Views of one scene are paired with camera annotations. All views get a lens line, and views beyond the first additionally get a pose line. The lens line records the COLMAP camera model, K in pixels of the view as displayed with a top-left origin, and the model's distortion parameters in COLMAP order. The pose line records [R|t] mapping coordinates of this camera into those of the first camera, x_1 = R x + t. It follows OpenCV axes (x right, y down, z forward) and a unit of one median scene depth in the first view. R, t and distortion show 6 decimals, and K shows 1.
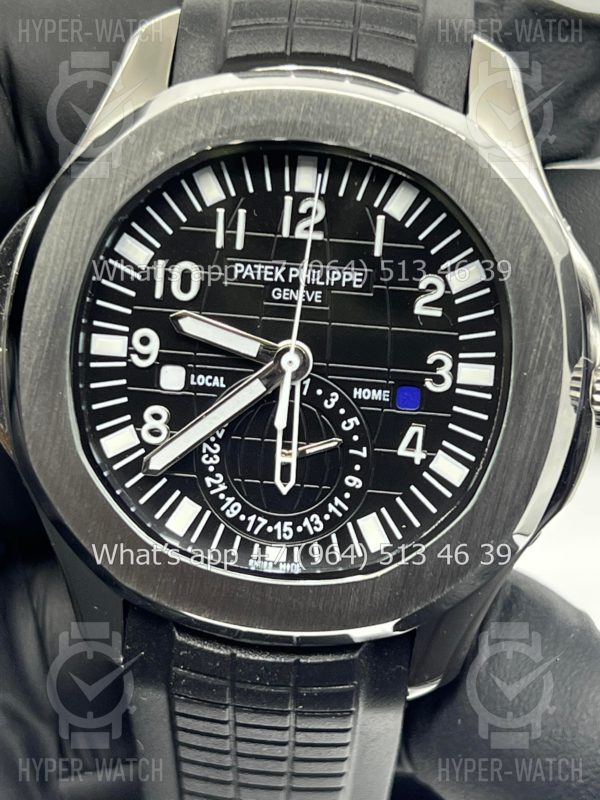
lens RADIAL K [[1883.3, 0, 300.0], [0, 1883.3, 400.0], [0, 0, 1]] dist [0.086828, 0.078978]
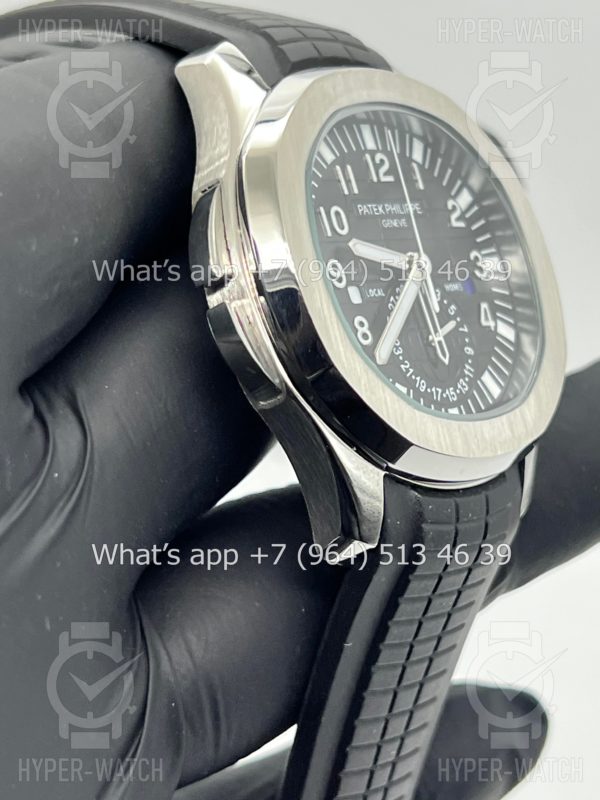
lens RADIAL K [[1883.3, 0, 300.0], [0, 1883.3, 400.0], [0, 0, 1]] dist [0.086828, 0.078978]
pose [[0.602544, -0.147088, 0.784414, -1.084006], [0.386515, 0.913695, -0.125570, 0.195191], [-0.698246, 0.378849, 0.607393, 0.297341]]
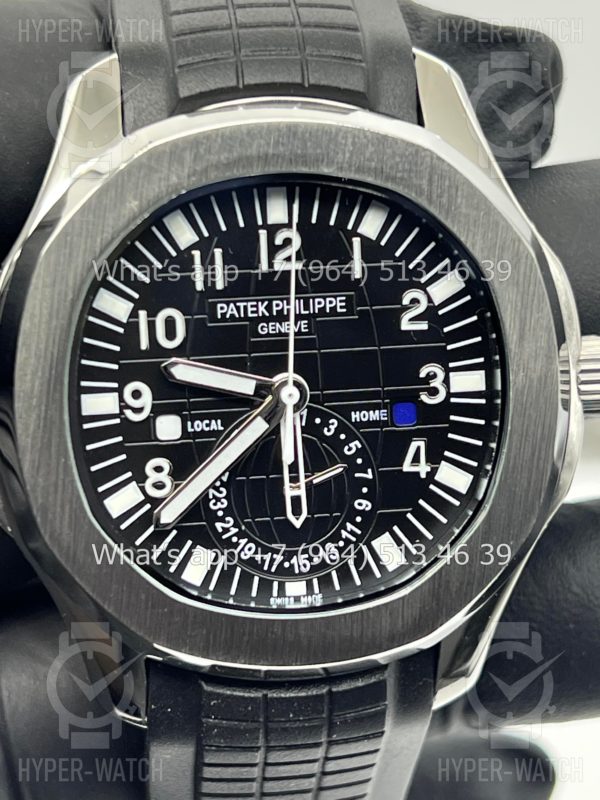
lens RADIAL K [[1883.3, 0, 300.0], [0, 1883.3, 400.0], [0, 0, 1]] dist [0.086828, 0.078978]
pose [[0.974019, -0.140932, 0.177273, -0.174000], [0.140308, 0.989977, 0.016115, -0.032451], [-0.177767, 0.009177, 0.984030, 0.022445]]
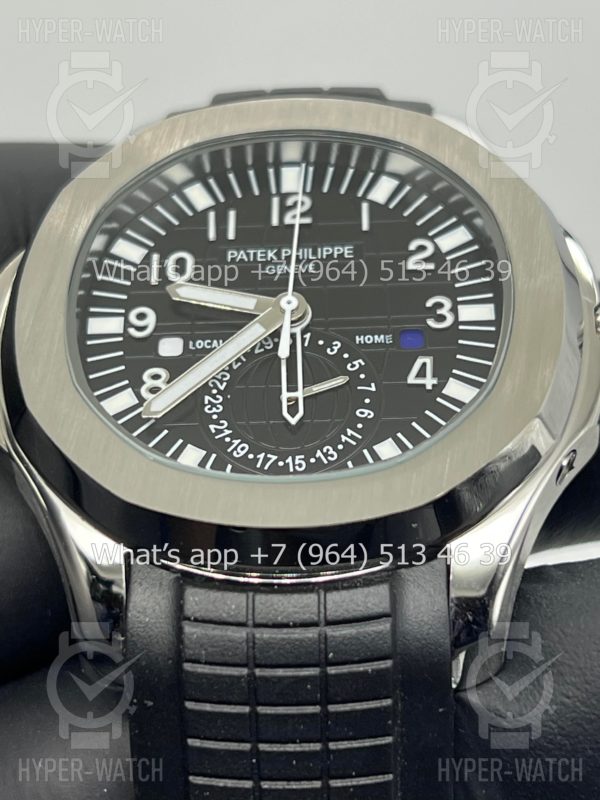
lens RADIAL K [[1883.3, 0, 300.0], [0, 1883.3, 400.0], [0, 0, 1]] dist [0.086828, 0.078978]
pose [[0.996840, -0.064008, 0.047049, -0.048719], [0.079291, 0.765426, -0.638620, 0.645119], [0.004864, 0.640333, 0.768082, 0.266404]]
